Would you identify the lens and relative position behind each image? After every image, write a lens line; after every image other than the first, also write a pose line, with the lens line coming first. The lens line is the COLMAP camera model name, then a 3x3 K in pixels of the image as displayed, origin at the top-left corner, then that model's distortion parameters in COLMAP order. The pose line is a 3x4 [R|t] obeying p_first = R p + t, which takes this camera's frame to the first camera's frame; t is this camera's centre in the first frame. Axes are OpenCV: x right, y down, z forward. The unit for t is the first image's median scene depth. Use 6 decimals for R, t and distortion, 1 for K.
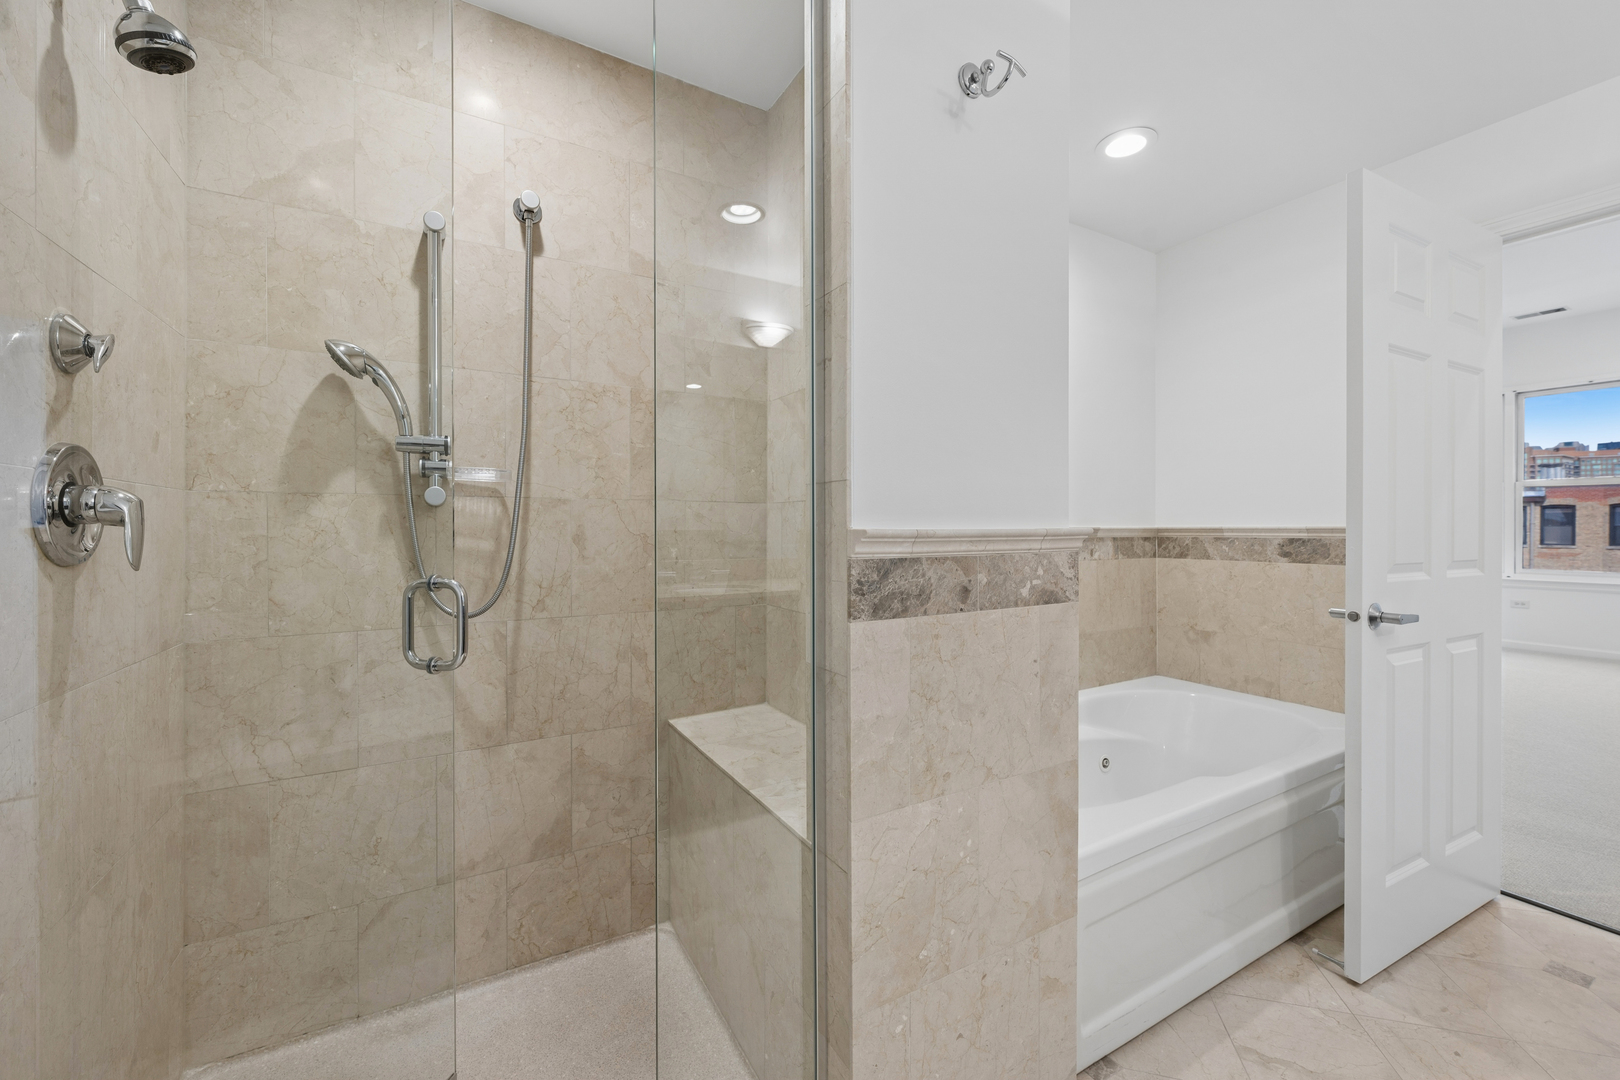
lens RADIAL K [[640.4, 0, 802.7], [0, 640.4, 525.9], [0, 0, 1]] dist [-0.000533, -0.000544]
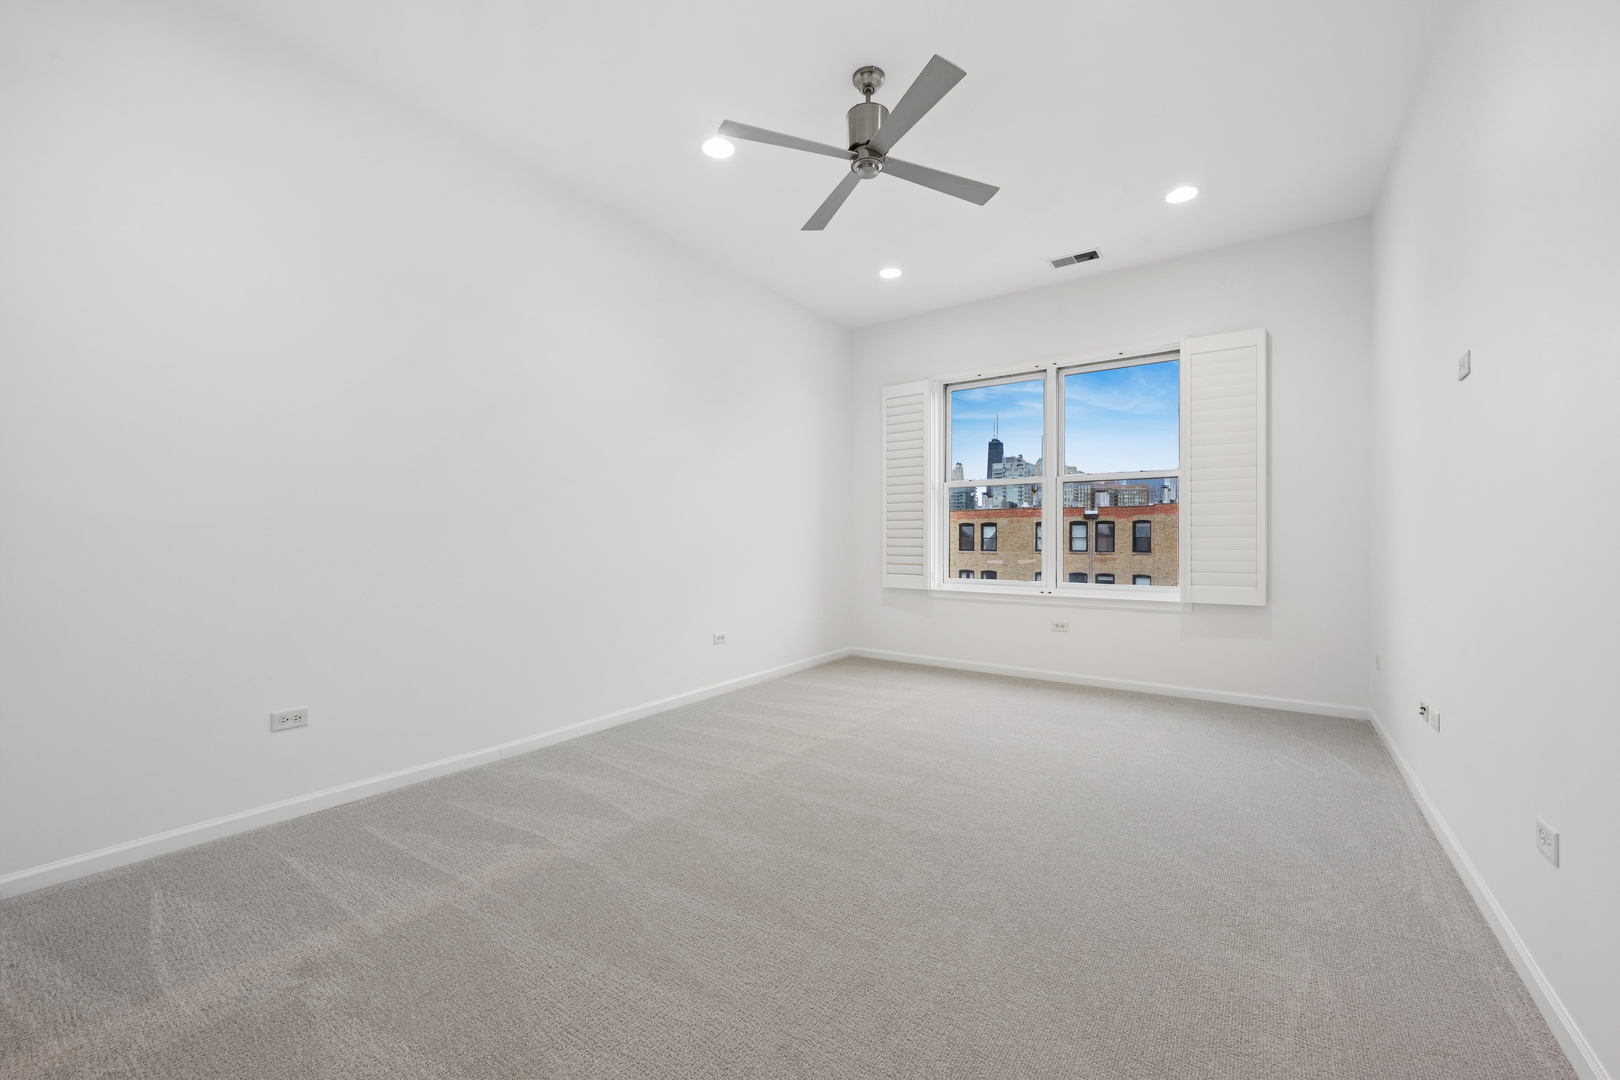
lens RADIAL K [[640.4, 0, 819.1], [0, 640.4, 530.8], [0, 0, 1]] dist [-0.000533, -0.000544]
pose [[0.902091, 0.005558, 0.431510, 0.300407], [-0.000476, 0.999929, -0.011884, 0.007447], [-0.431546, 0.010515, 0.902030, 0.242331]]
